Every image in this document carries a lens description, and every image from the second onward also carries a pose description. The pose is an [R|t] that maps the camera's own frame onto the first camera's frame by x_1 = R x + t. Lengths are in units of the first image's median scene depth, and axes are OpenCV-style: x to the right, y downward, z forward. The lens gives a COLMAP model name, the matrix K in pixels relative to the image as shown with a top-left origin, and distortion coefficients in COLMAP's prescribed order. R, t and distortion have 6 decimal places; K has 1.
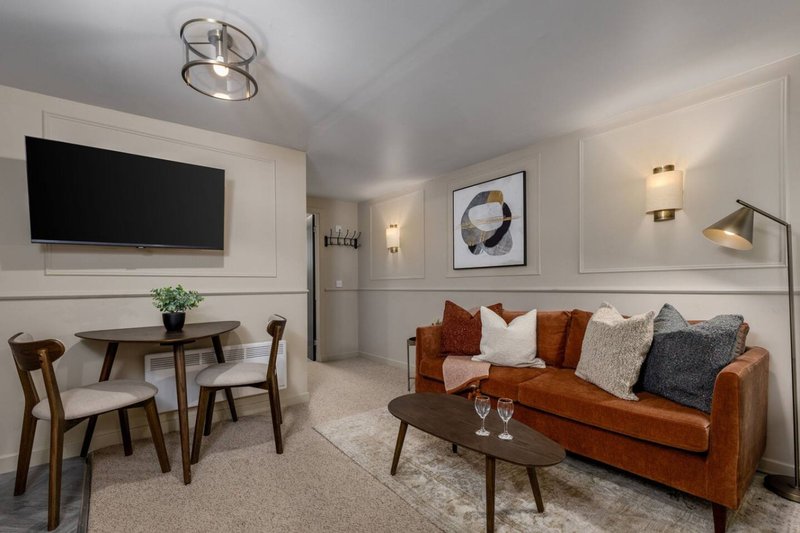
lens RADIAL K [[350.1, 0, 399.4], [0, 350.1, 288.6], [0, 0, 1]] dist [0.000269, 0.000084]
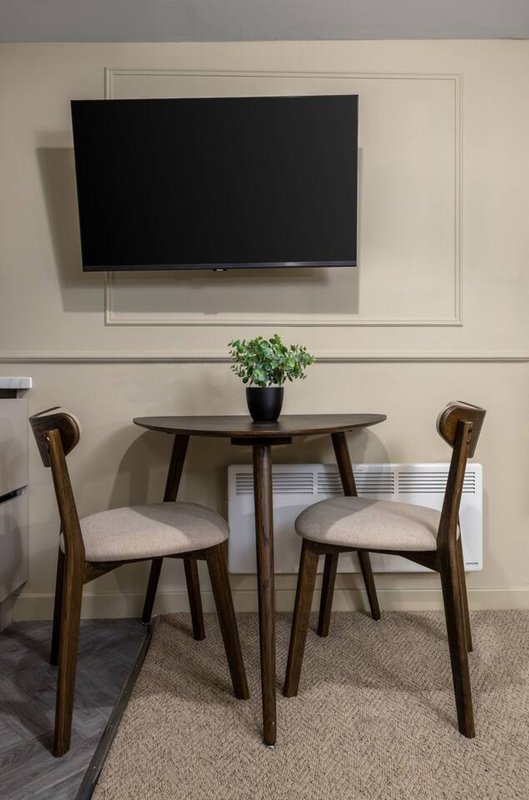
lens RADIAL K [[598.8, 0, 266.3], [0, 598.8, 387.3], [0, 0, 1]] dist [0.008894, 0.002182]
pose [[0.793403, 0.013012, -0.608557, -0.103987], [-0.011131, 0.999914, 0.006869, 0.062439], [0.608594, 0.001324, 0.793480, 0.296847]]
